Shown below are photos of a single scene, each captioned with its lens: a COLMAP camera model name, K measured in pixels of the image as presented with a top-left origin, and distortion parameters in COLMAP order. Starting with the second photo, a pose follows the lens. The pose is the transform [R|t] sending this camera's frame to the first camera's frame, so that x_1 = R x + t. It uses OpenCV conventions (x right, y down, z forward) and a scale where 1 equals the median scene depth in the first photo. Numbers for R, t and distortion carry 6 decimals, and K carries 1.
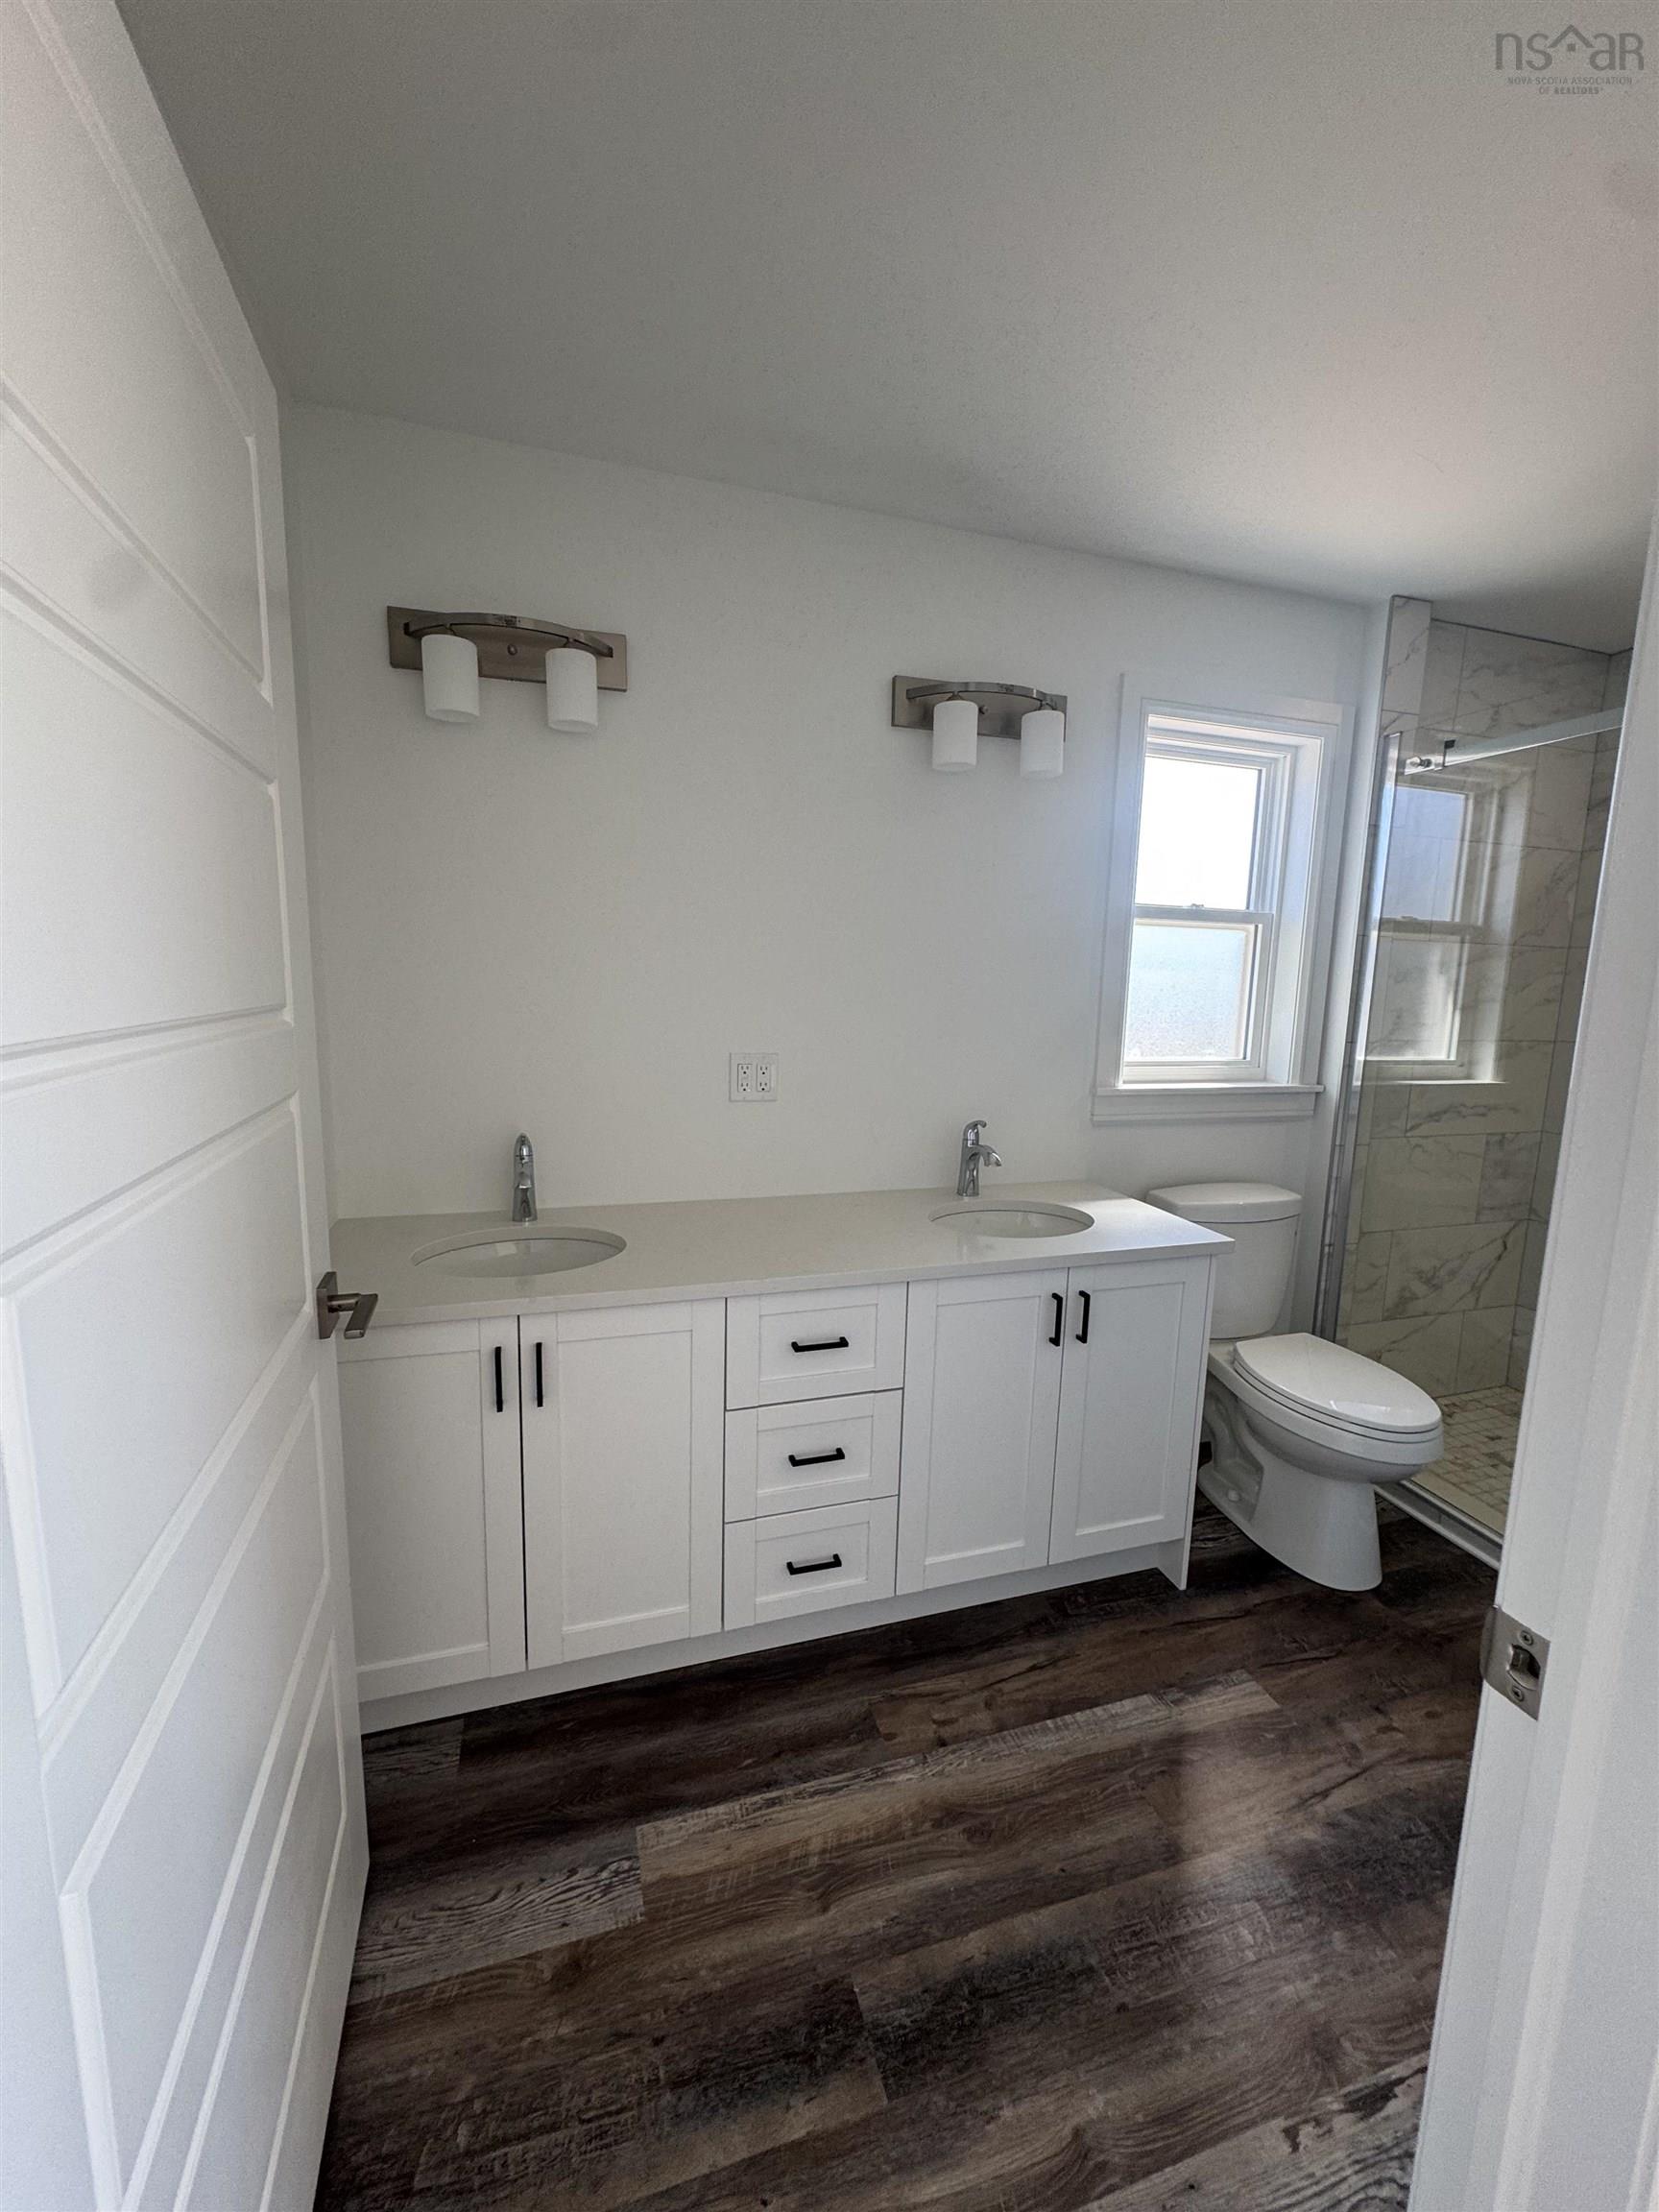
lens RADIAL K [[876.0, 0, 831.6], [0, 876.0, 1104.0], [0, 0, 1]] dist [-0.003674, 0.000740]
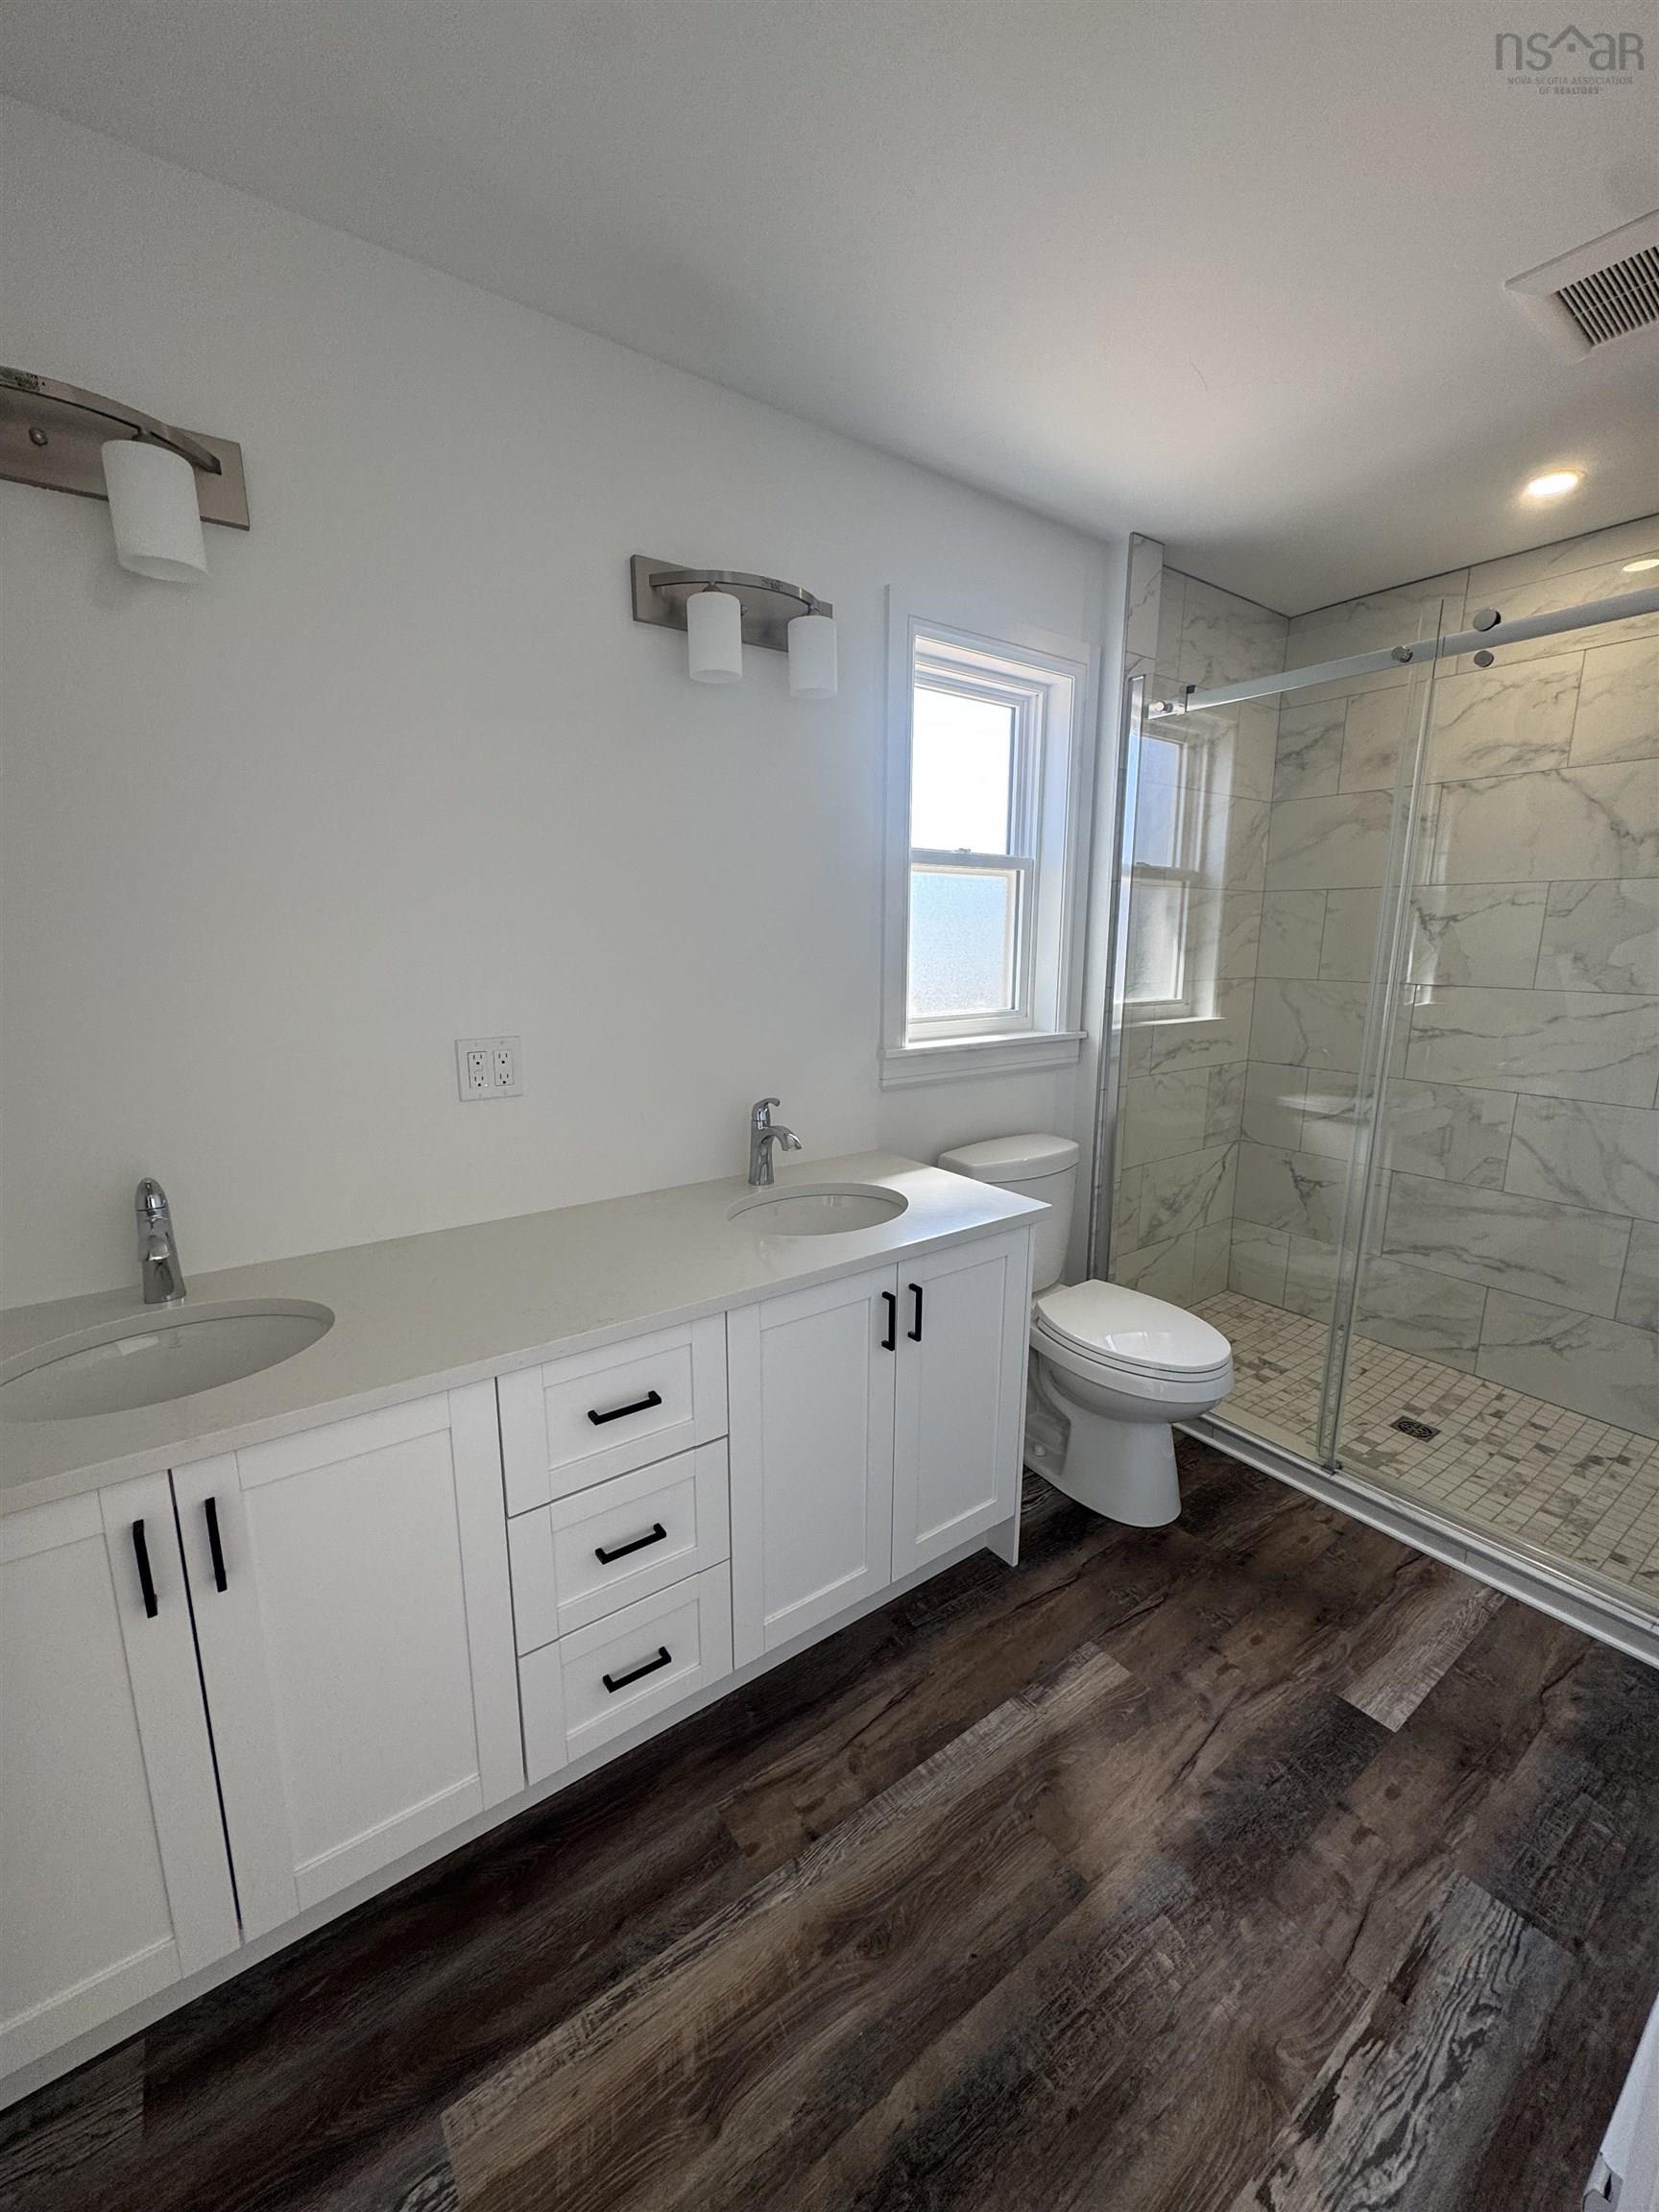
lens RADIAL K [[876.0, 0, 831.6], [0, 876.0, 1104.0], [0, 0, 1]] dist [-0.003674, 0.000740]
pose [[0.946269, -0.084614, 0.312114, -0.050001], [0.067731, 0.995612, 0.064563, -0.029793], [-0.316207, -0.039954, 0.947849, 0.169376]]
